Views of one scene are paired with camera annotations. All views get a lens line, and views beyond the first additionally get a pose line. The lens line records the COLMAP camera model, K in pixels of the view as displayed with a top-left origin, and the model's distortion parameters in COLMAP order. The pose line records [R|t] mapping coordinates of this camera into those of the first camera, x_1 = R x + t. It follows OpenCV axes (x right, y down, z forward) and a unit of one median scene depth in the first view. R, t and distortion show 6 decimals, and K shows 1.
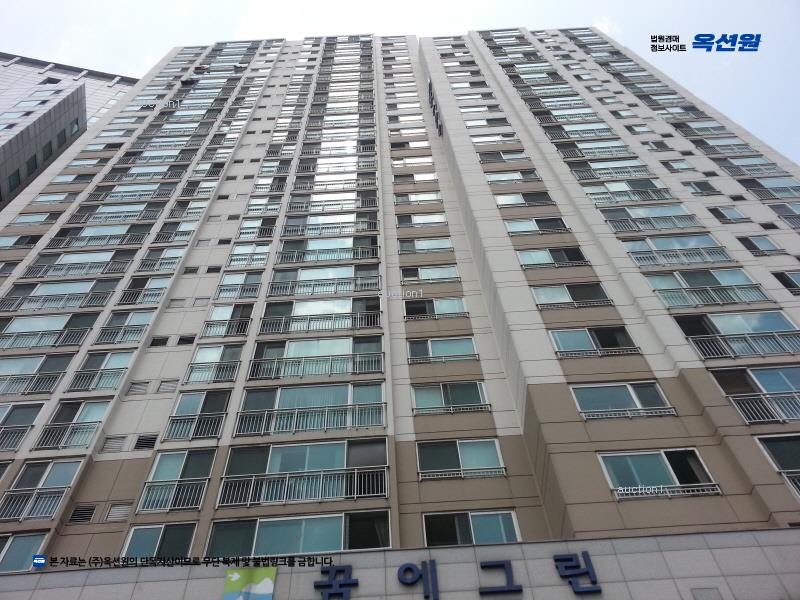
lens RADIAL K [[637.4, 0, 396.7], [0, 637.4, 301.3], [0, 0, 1]] dist [0.033231, 0.002303]
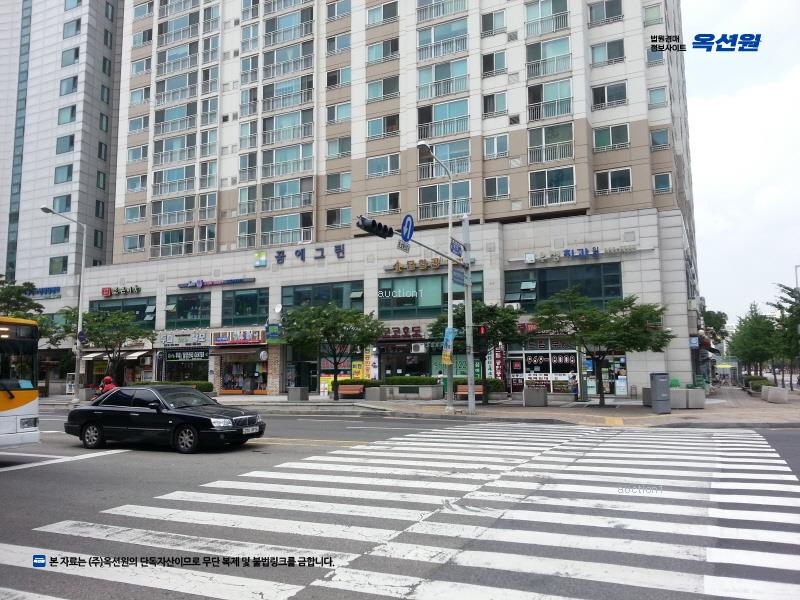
lens RADIAL K [[643.0, 0, 386.5], [0, 643.0, 287.9], [0, 0, 1]] dist [0.109012, -0.189047]
pose [[0.913303, -0.023373, -0.406609, 1.164981], [0.321532, 0.654165, 0.684606, -1.043818], [0.249988, -0.755991, 0.604966, -0.694780]]
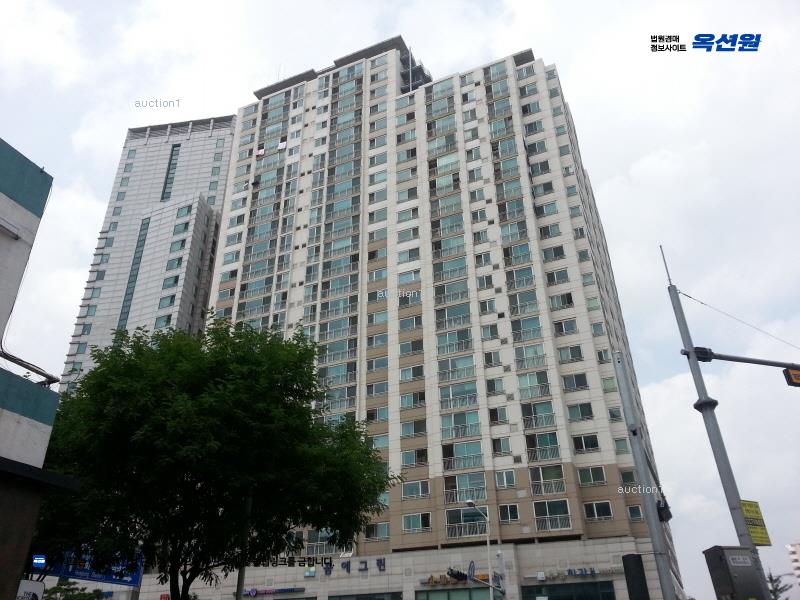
lens RADIAL K [[633.6, 0, 386.6], [0, 633.6, 295.0], [0, 0, 1]] dist [0.097452, -0.136635]
pose [[0.925905, -0.168517, -0.338087, 1.224419], [0.297089, 0.877625, 0.376181, -1.600458], [0.233321, -0.448749, 0.862662, -1.063681]]
